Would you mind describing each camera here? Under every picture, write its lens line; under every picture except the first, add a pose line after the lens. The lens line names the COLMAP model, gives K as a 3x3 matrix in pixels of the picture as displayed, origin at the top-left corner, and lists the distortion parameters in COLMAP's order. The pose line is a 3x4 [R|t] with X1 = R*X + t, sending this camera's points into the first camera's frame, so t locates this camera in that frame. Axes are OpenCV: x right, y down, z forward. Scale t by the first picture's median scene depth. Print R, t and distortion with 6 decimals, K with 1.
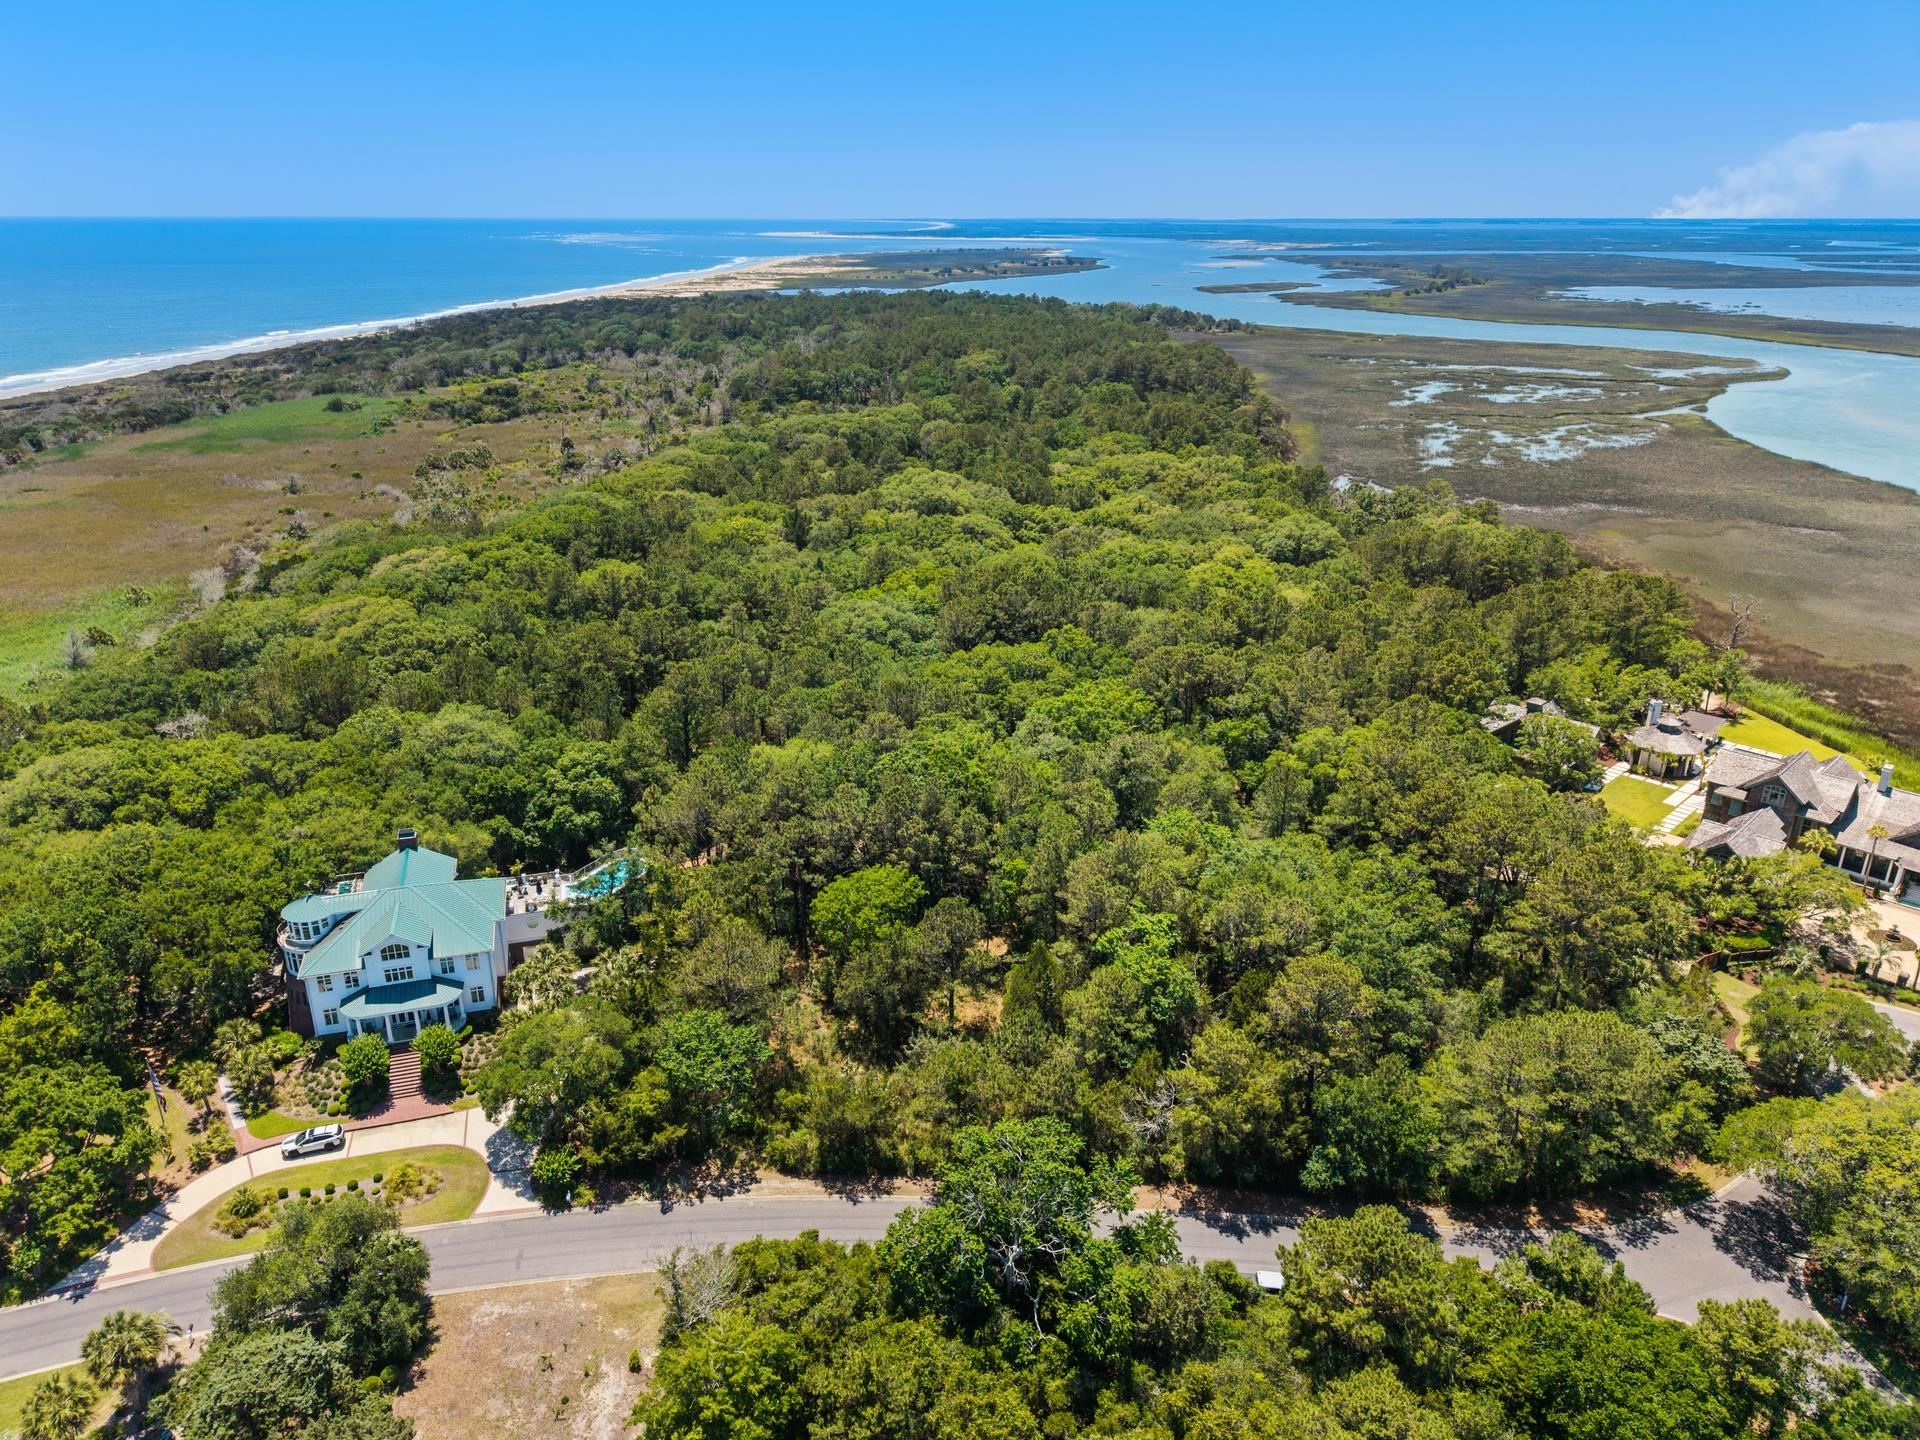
lens RADIAL K [[1348.6, 0, 960.0], [0, 1348.6, 720.0], [0, 0, 1]] dist [0.040032, -0.033107]
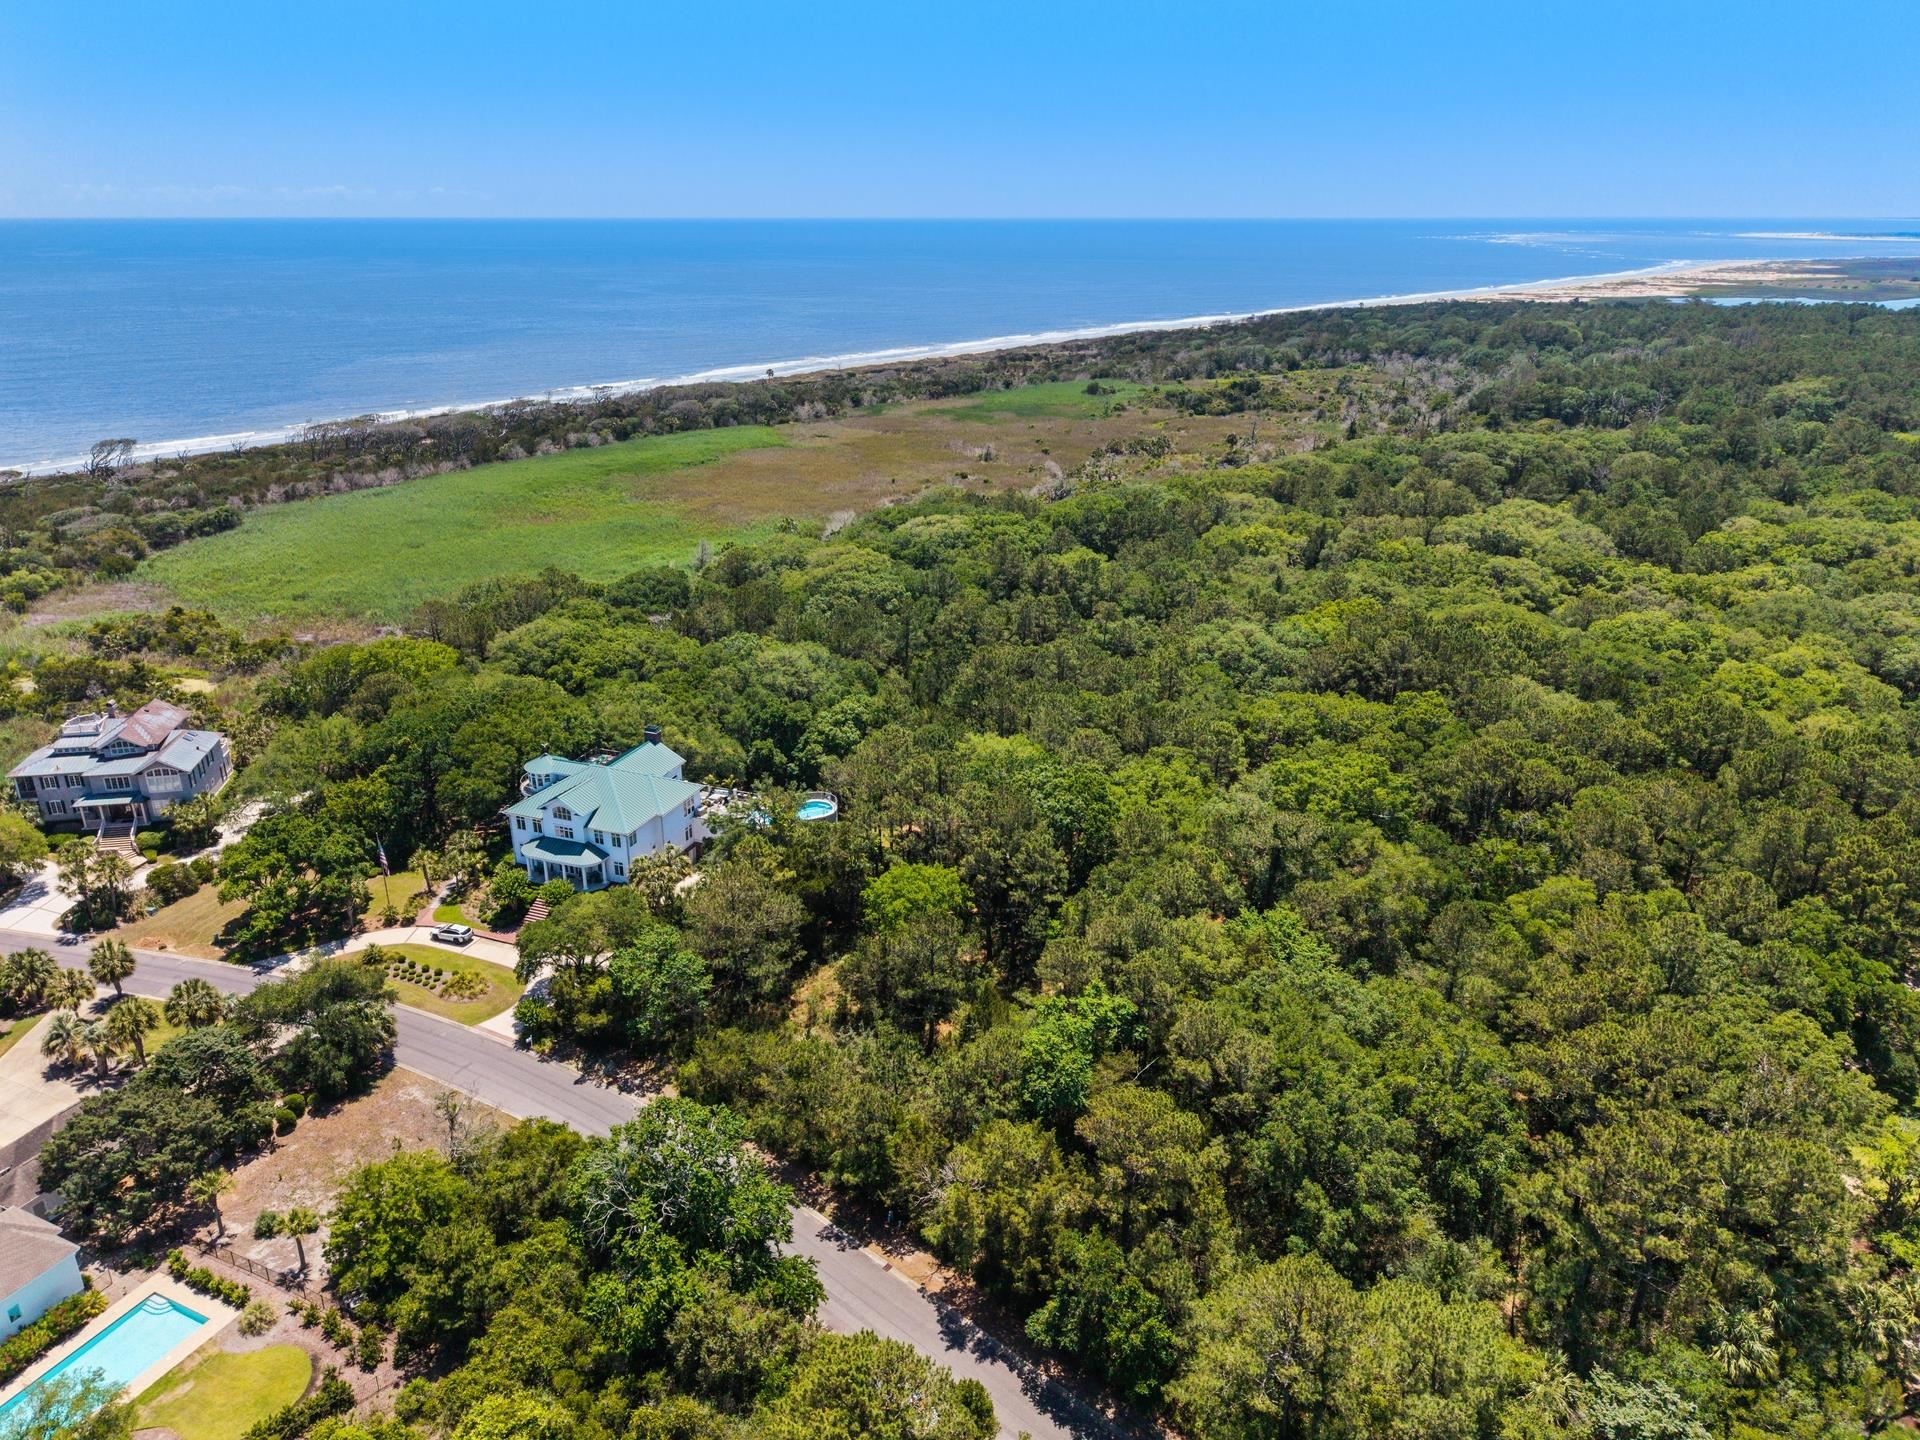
lens RADIAL K [[1348.6, 0, 960.0], [0, 1348.6, 720.0], [0, 0, 1]] dist [0.040032, -0.033107]
pose [[0.780801, 0.218299, -0.585401, 0.551782], [-0.218708, 0.973190, 0.071196, -0.075936], [0.585249, 0.072442, 0.807611, 0.209501]]
